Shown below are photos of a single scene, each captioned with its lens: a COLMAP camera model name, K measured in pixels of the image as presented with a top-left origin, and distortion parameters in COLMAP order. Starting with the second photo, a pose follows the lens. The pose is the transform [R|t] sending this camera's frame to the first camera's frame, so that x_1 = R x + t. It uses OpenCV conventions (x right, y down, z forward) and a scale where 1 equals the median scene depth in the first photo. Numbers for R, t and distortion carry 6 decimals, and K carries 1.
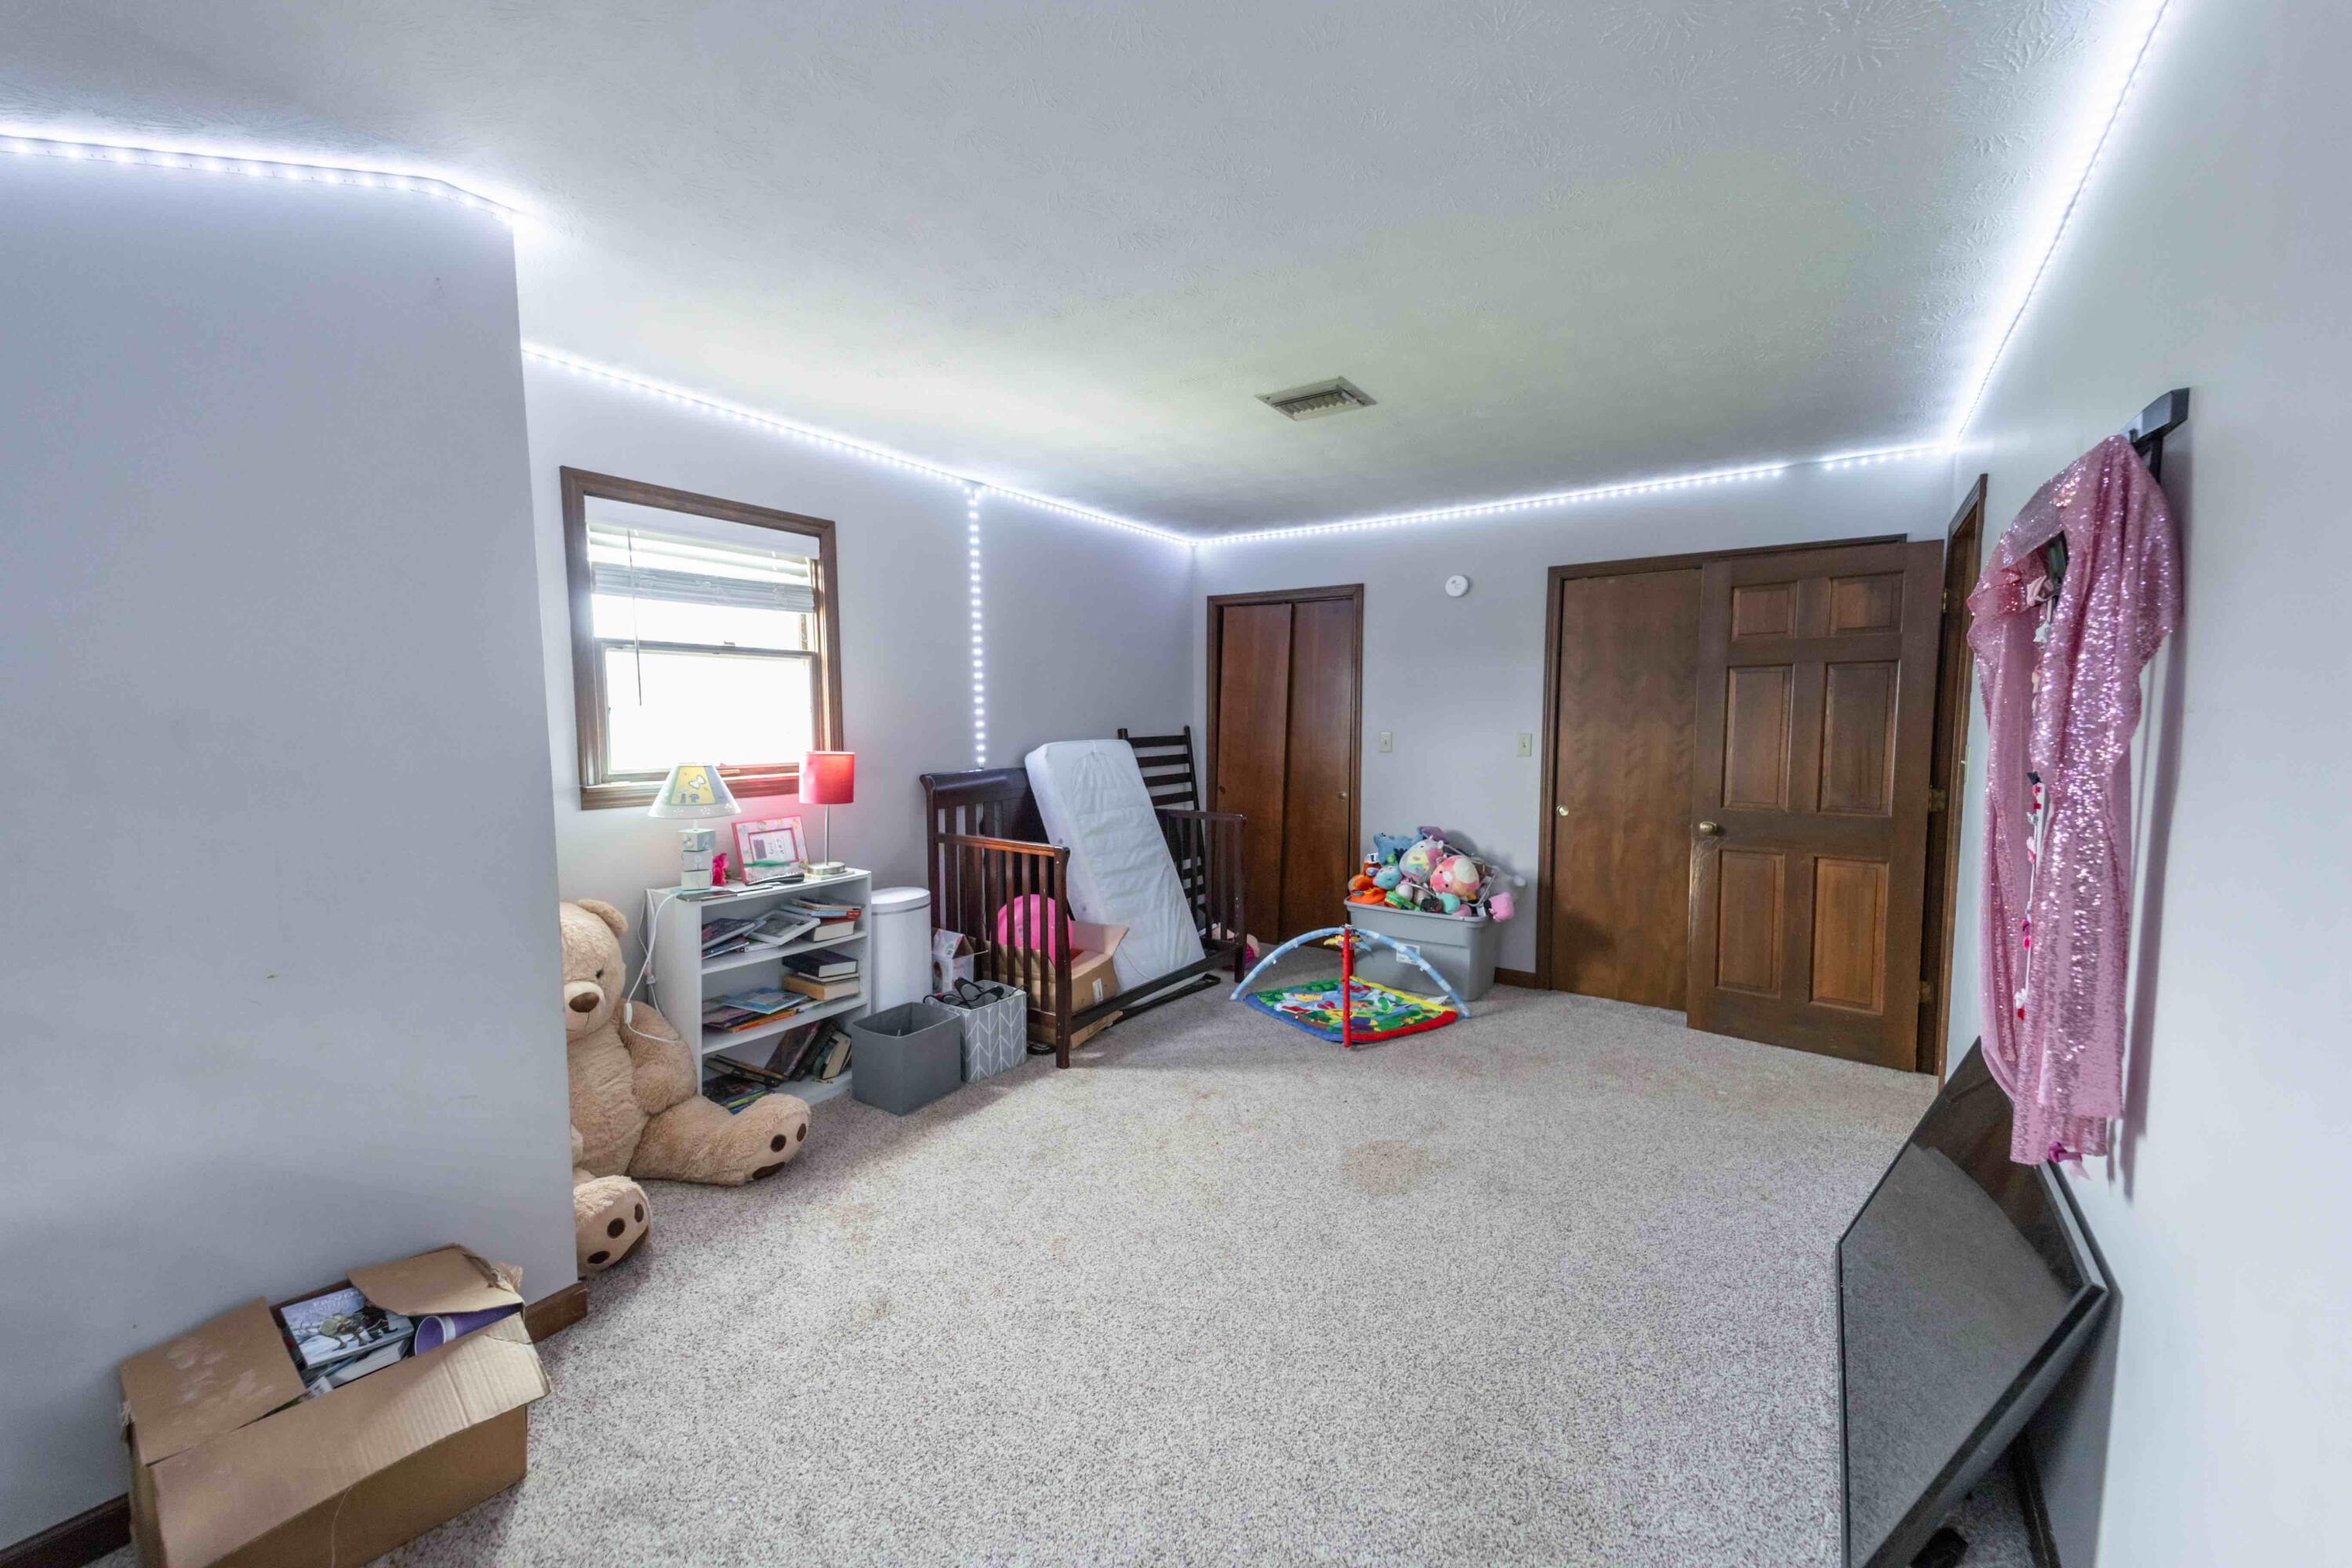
lens RADIAL K [[902.6, 0, 1176.0], [0, 902.6, 784.0], [0, 0, 1]] dist [0.072454, -0.030643]
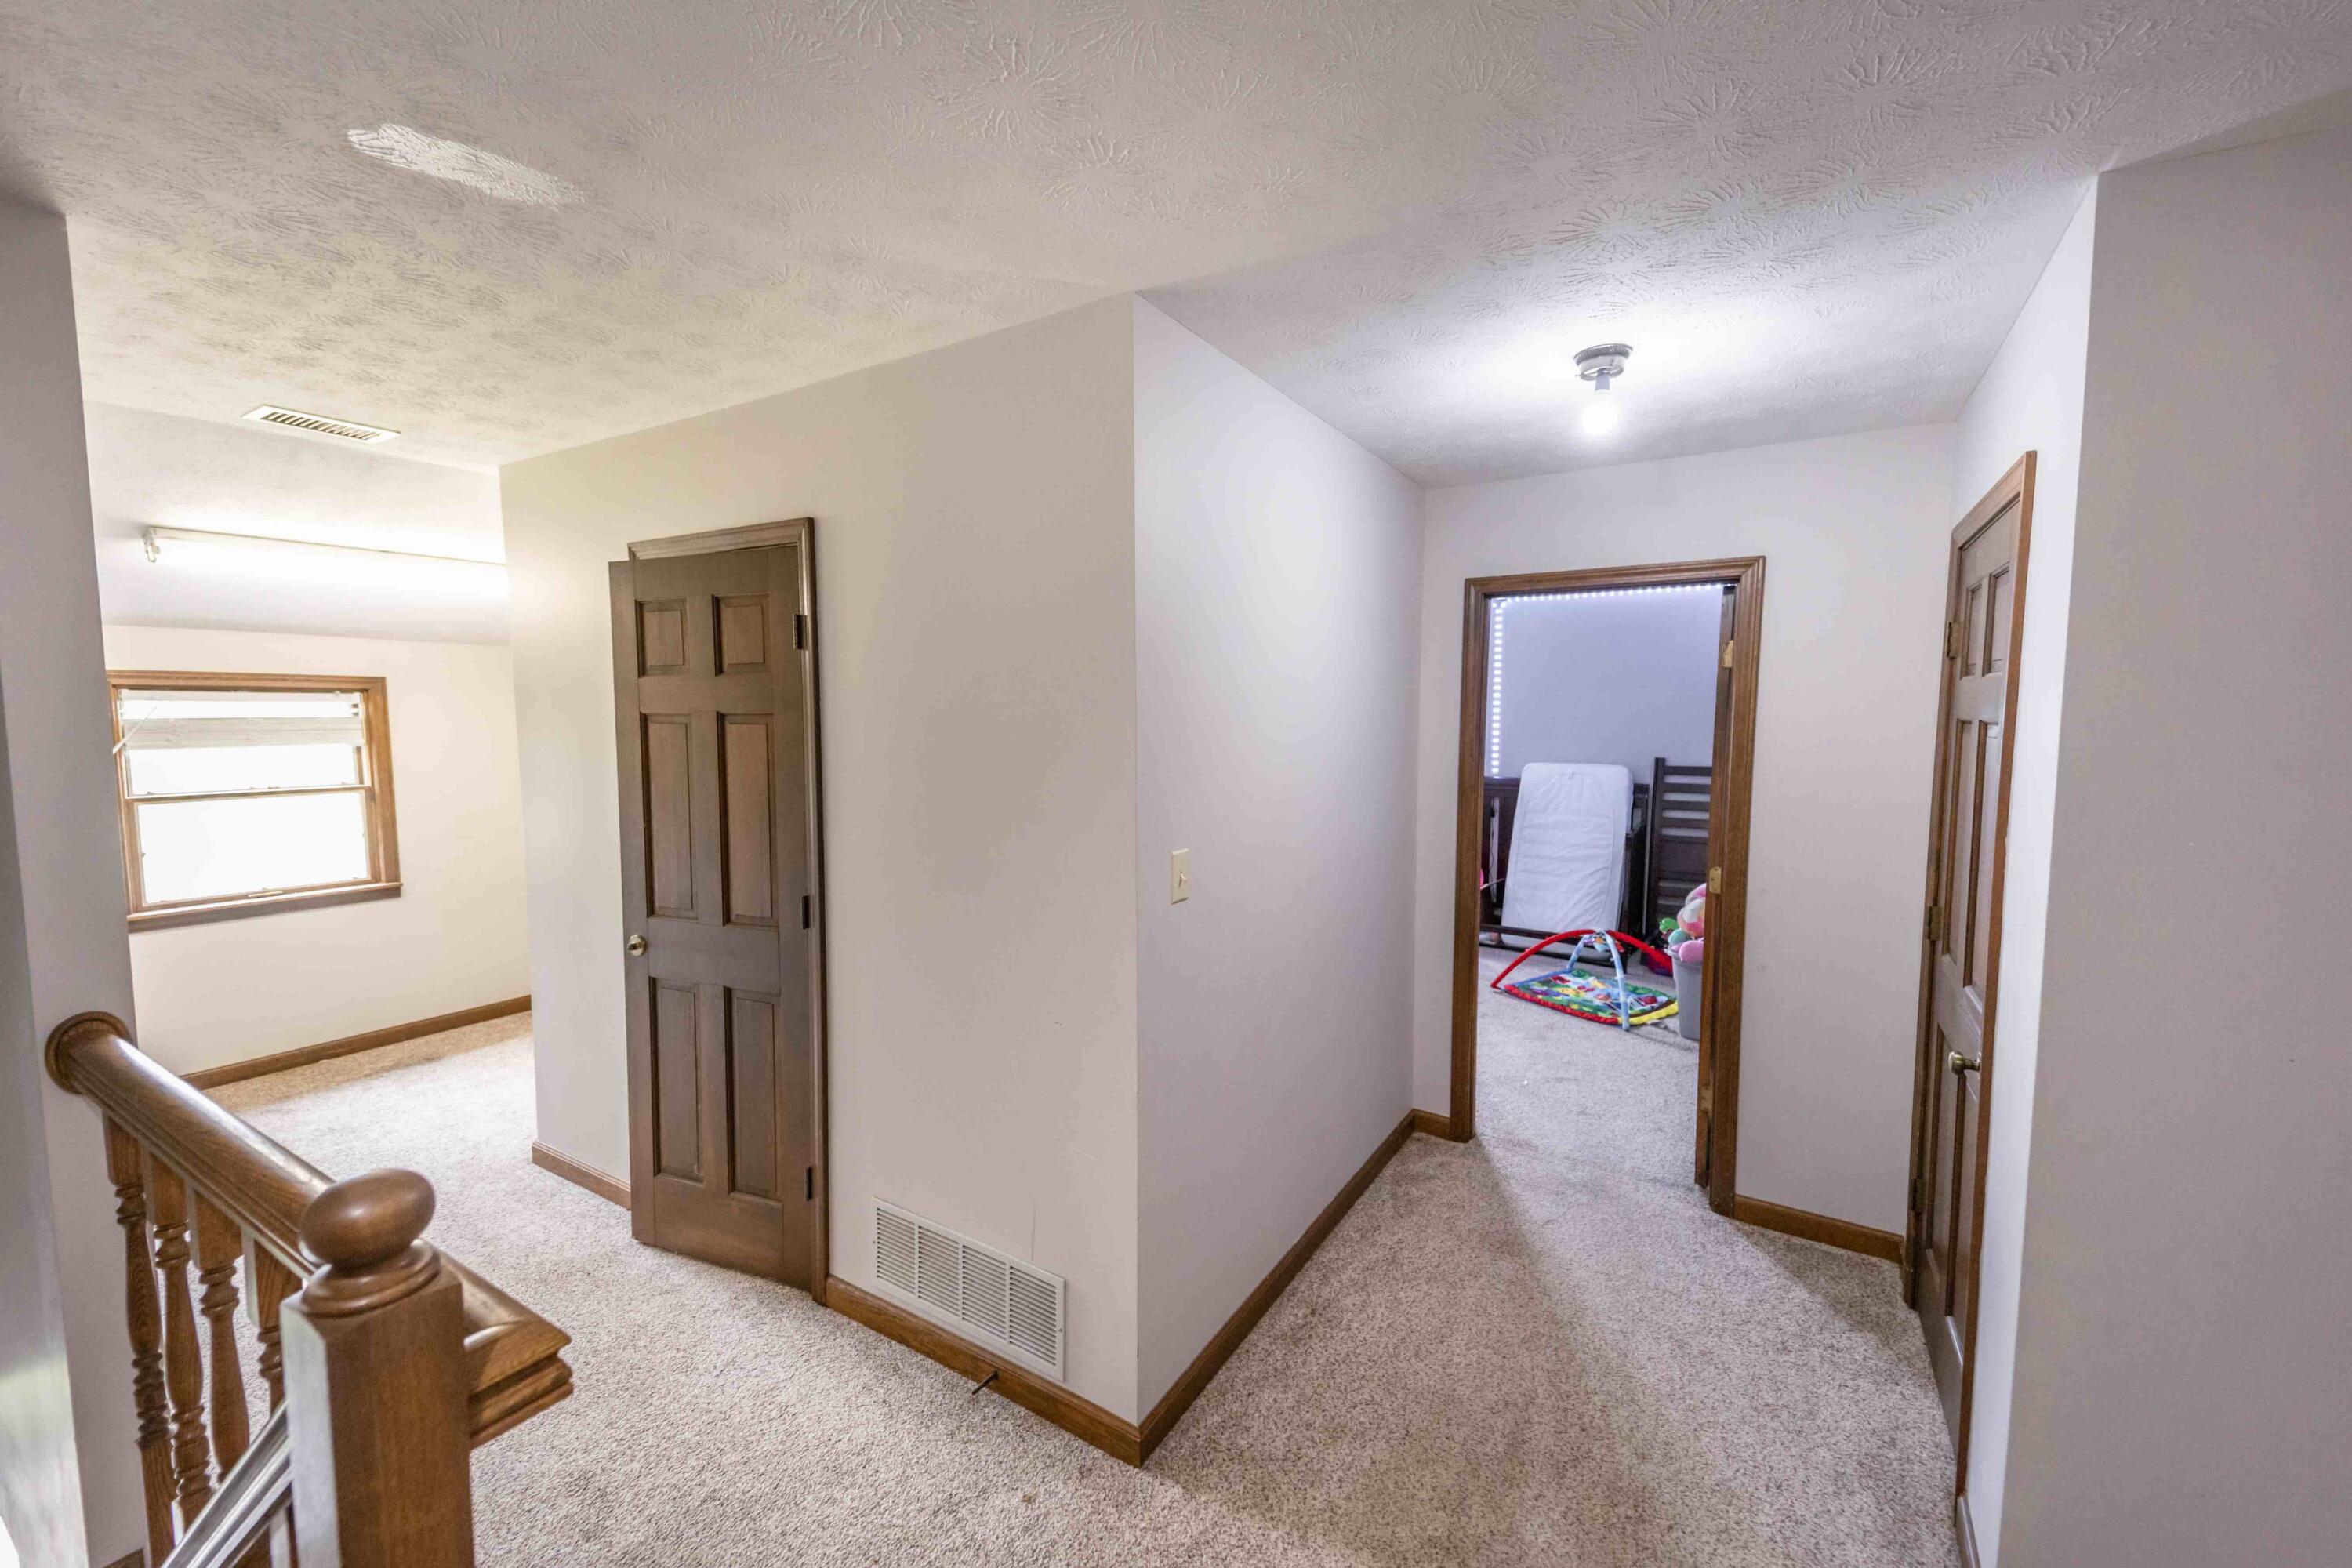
lens RADIAL K [[902.6, 0, 1176.0], [0, 902.6, 784.0], [0, 0, 1]] dist [0.072454, -0.030643]
pose [[0.056139, 0.088051, -0.994533, 1.614960], [-0.088369, 0.992633, 0.082895, -0.104033], [0.994505, 0.083232, 0.063506, 0.412419]]
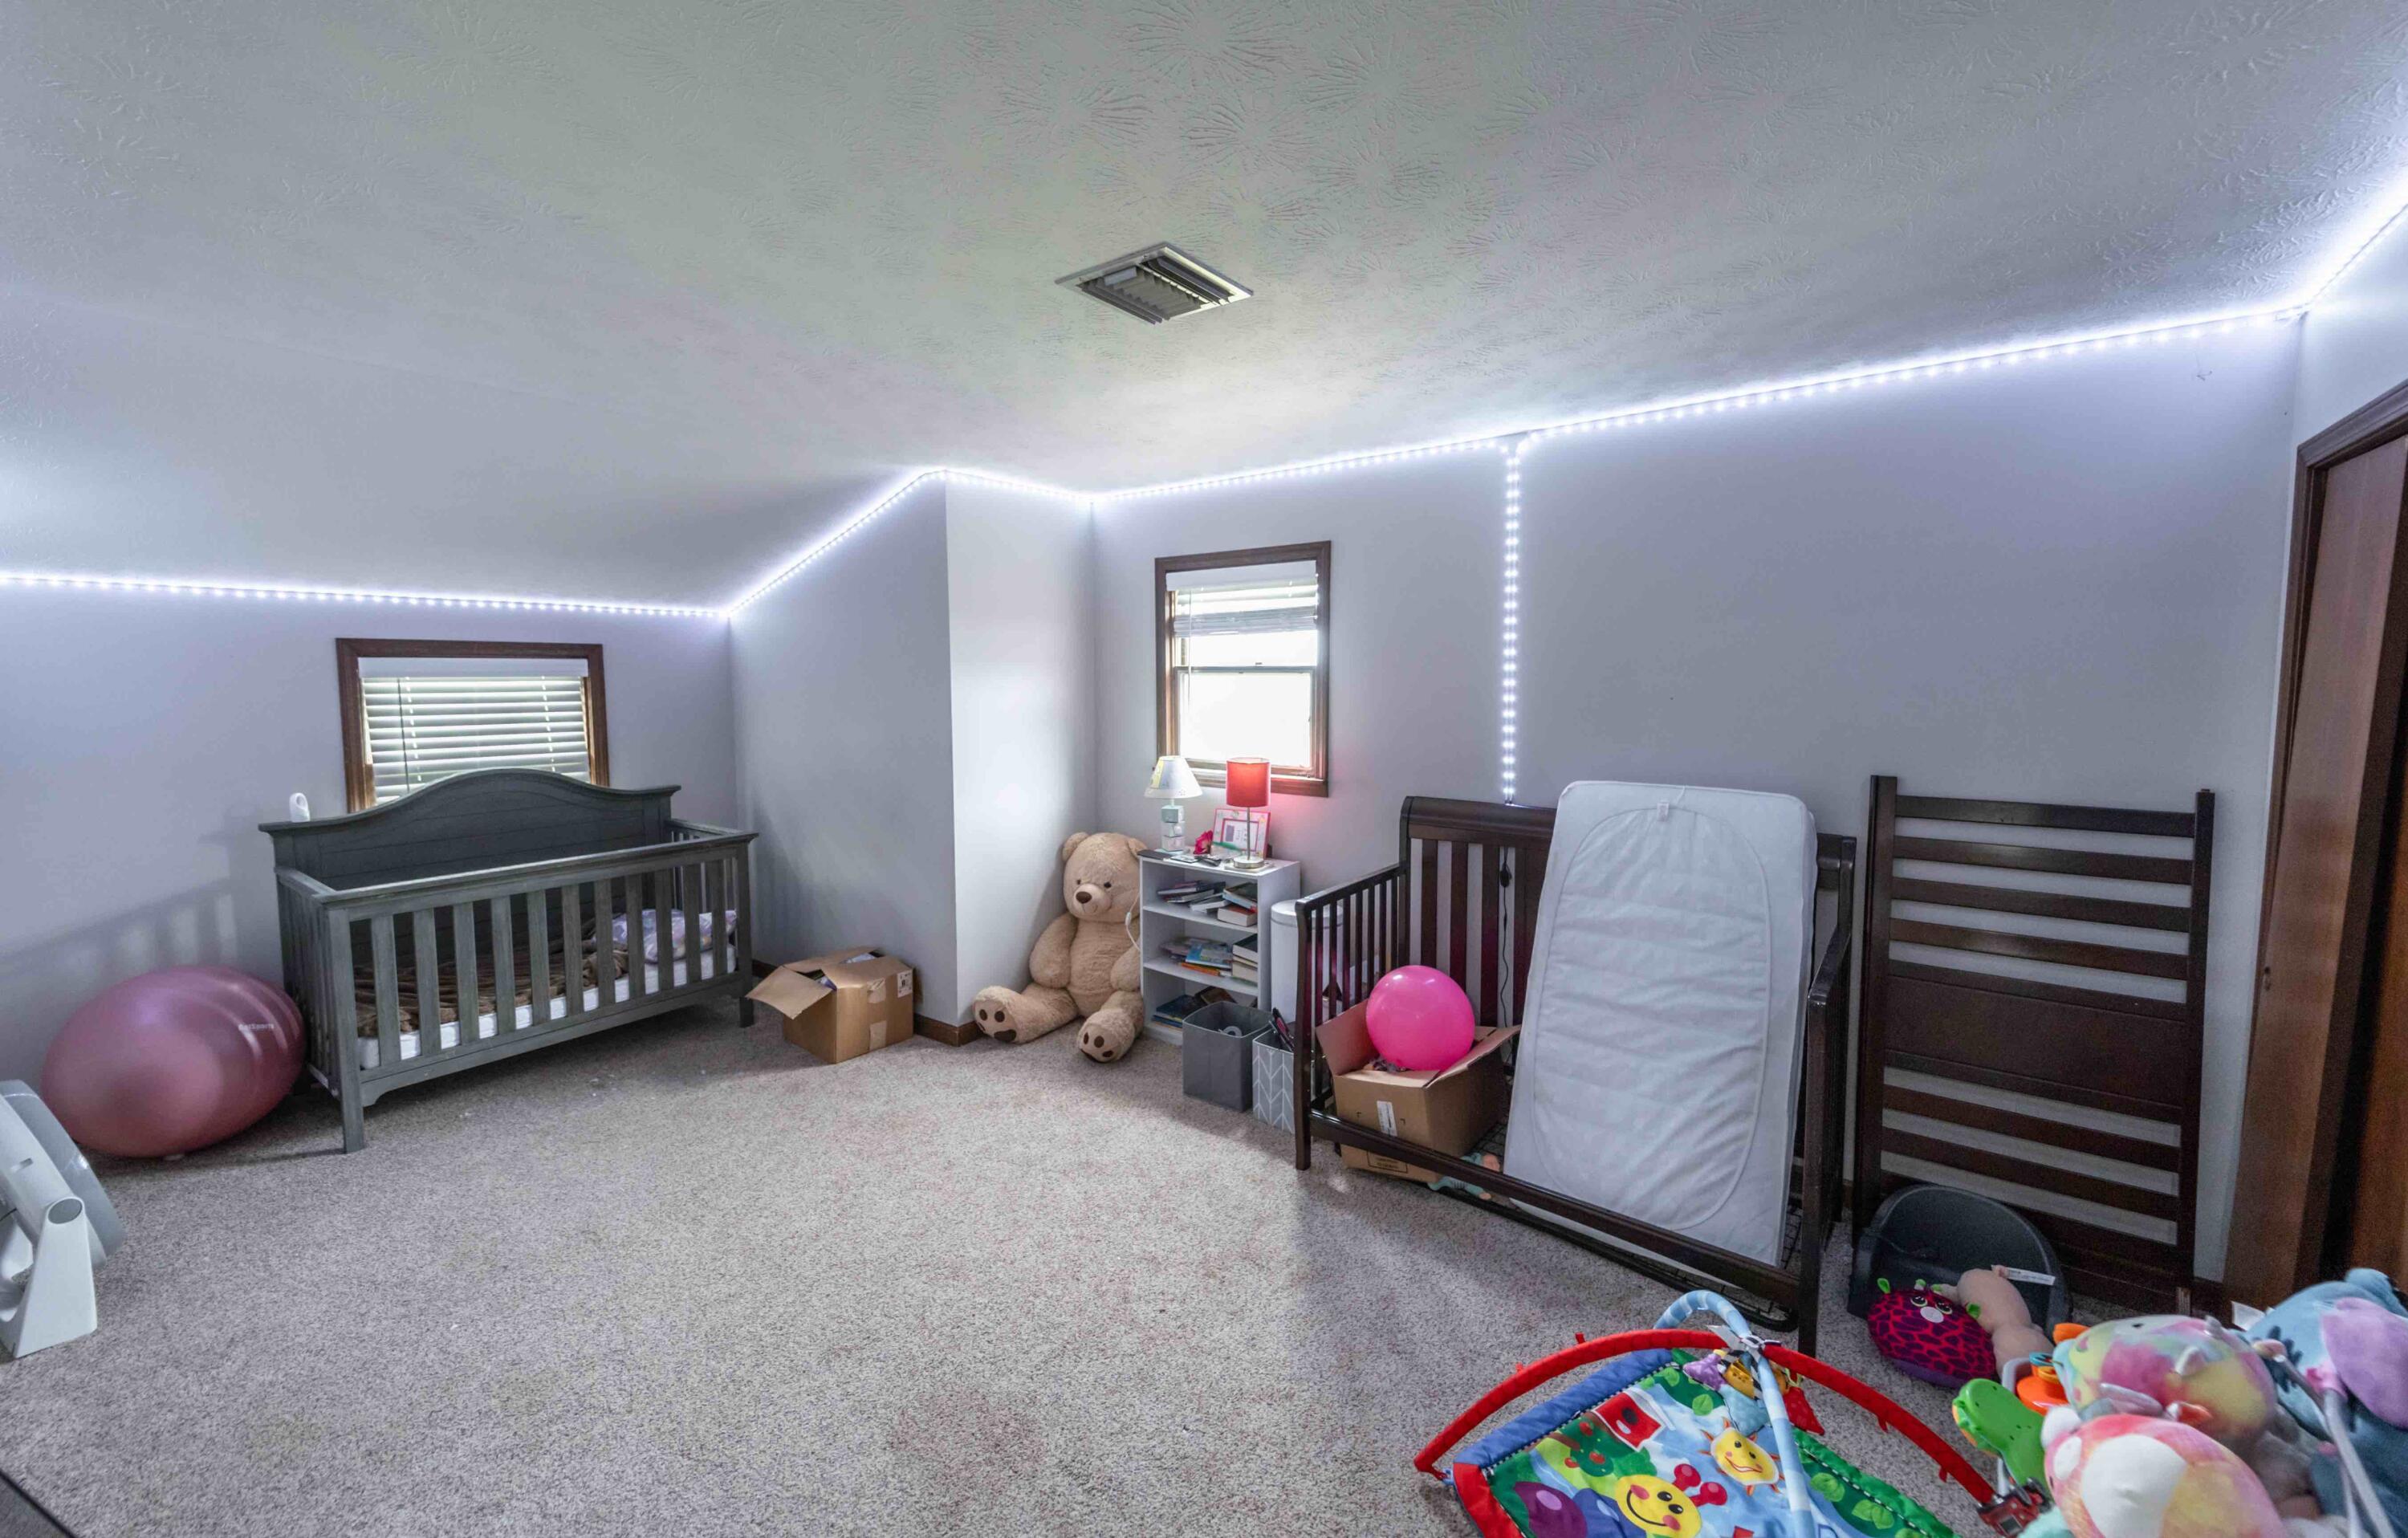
lens RADIAL K [[914.5, 0, 1184.9], [0, 914.5, 737.9], [0, 0, 1]] dist [0.023166, -0.000102]
pose [[-0.043135, 0.076210, -0.996158, 0.688618], [-0.076371, 0.993917, 0.079346, -0.135192], [0.996146, 0.079500, -0.037052, 0.901439]]
